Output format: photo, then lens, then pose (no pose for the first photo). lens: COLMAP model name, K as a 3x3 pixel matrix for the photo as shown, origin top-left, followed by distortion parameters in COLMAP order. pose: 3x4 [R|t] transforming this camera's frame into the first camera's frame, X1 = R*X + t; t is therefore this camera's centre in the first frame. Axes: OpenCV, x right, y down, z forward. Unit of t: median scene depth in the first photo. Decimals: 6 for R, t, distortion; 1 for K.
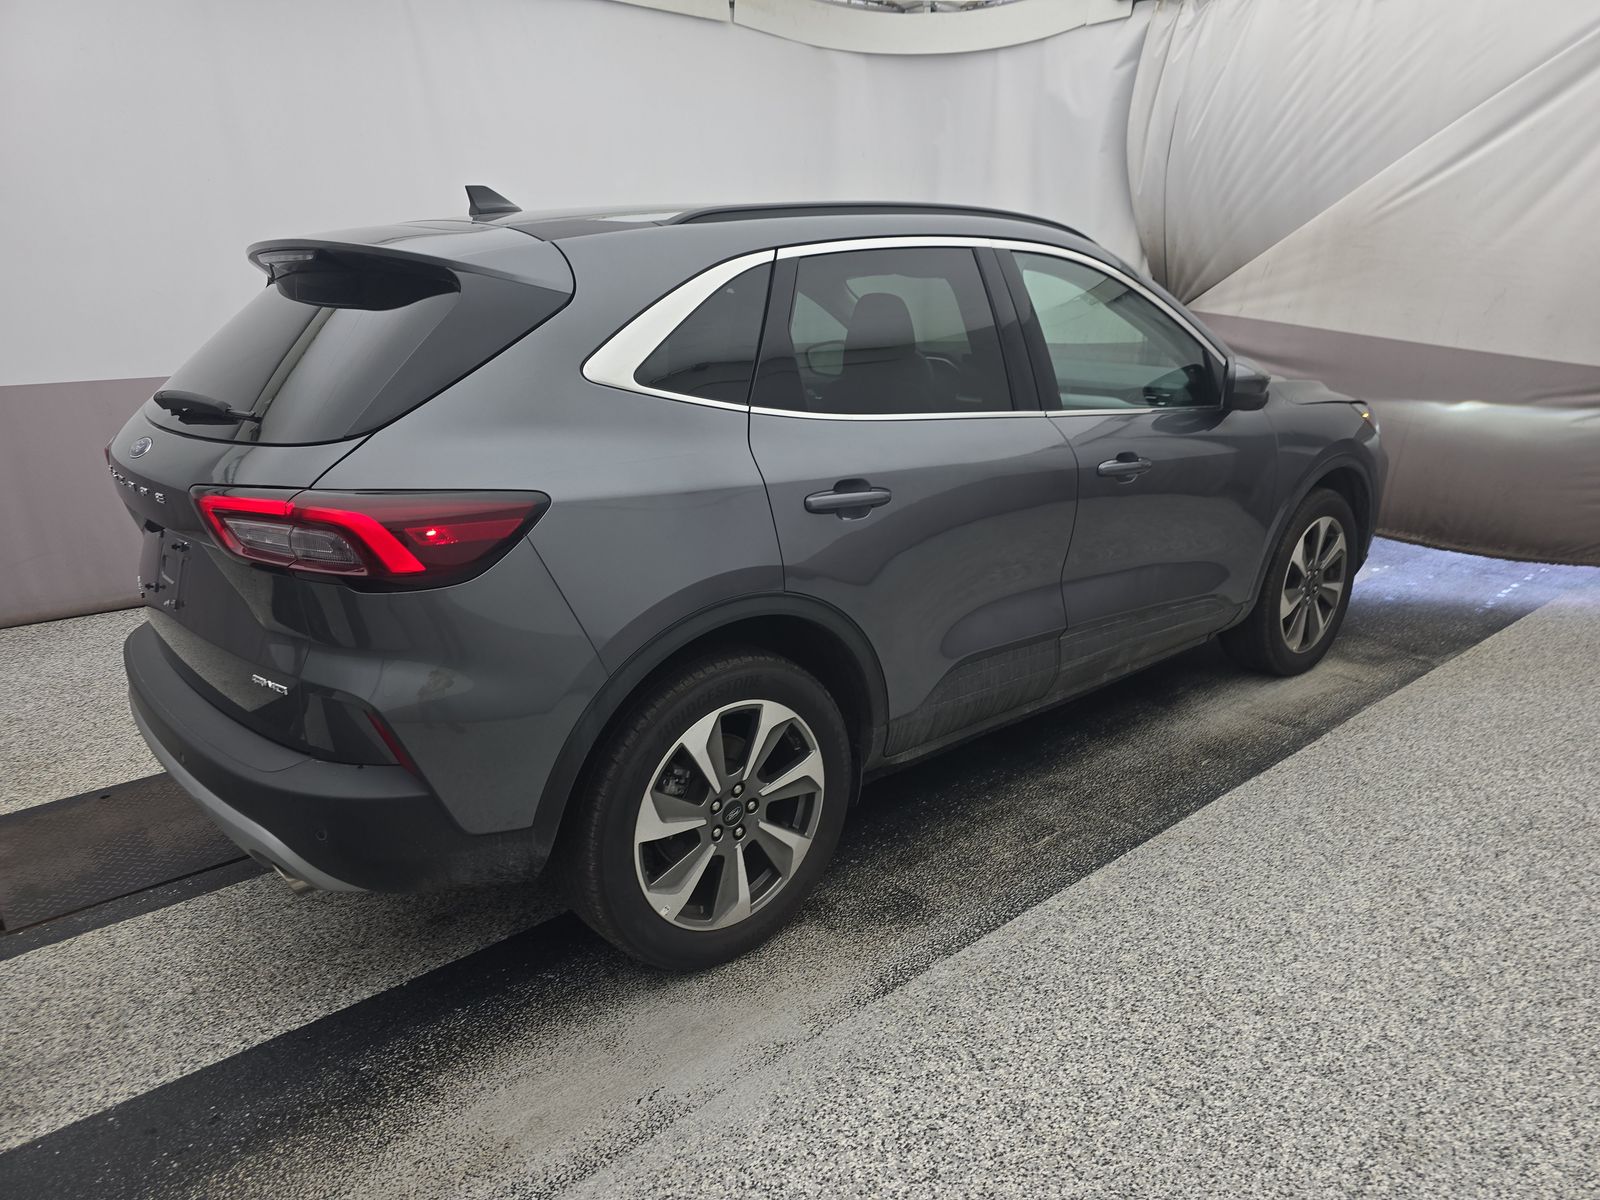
lens RADIAL K [[1077.5, 0, 805.1], [0, 1077.5, 612.5], [0, 0, 1]] dist [0.036720, -0.028964]
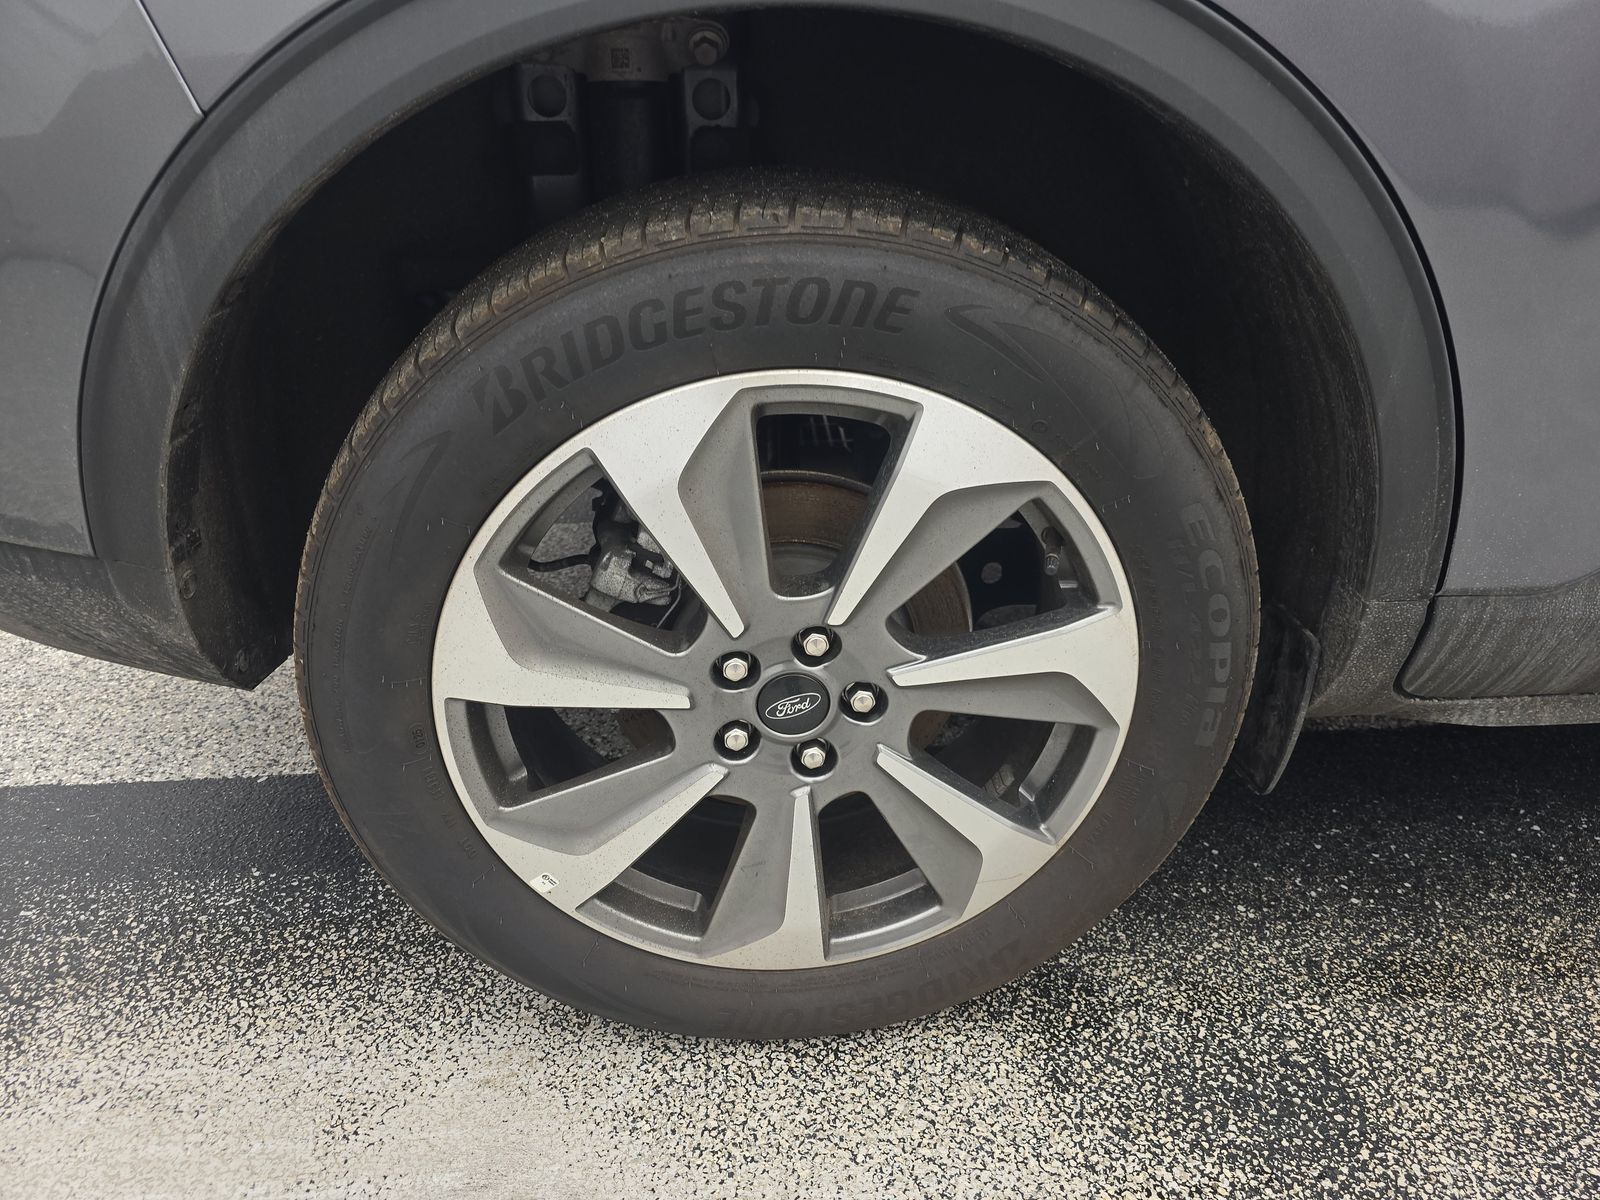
lens RADIAL K [[1077.5, 0, 805.1], [0, 1077.5, 612.5], [0, 0, 1]] dist [0.036720, -0.028964]
pose [[0.799592, 0.308979, -0.514960, 0.104597], [-0.191038, 0.943815, 0.269664, 0.064891], [0.569347, -0.117244, 0.813694, 0.727656]]
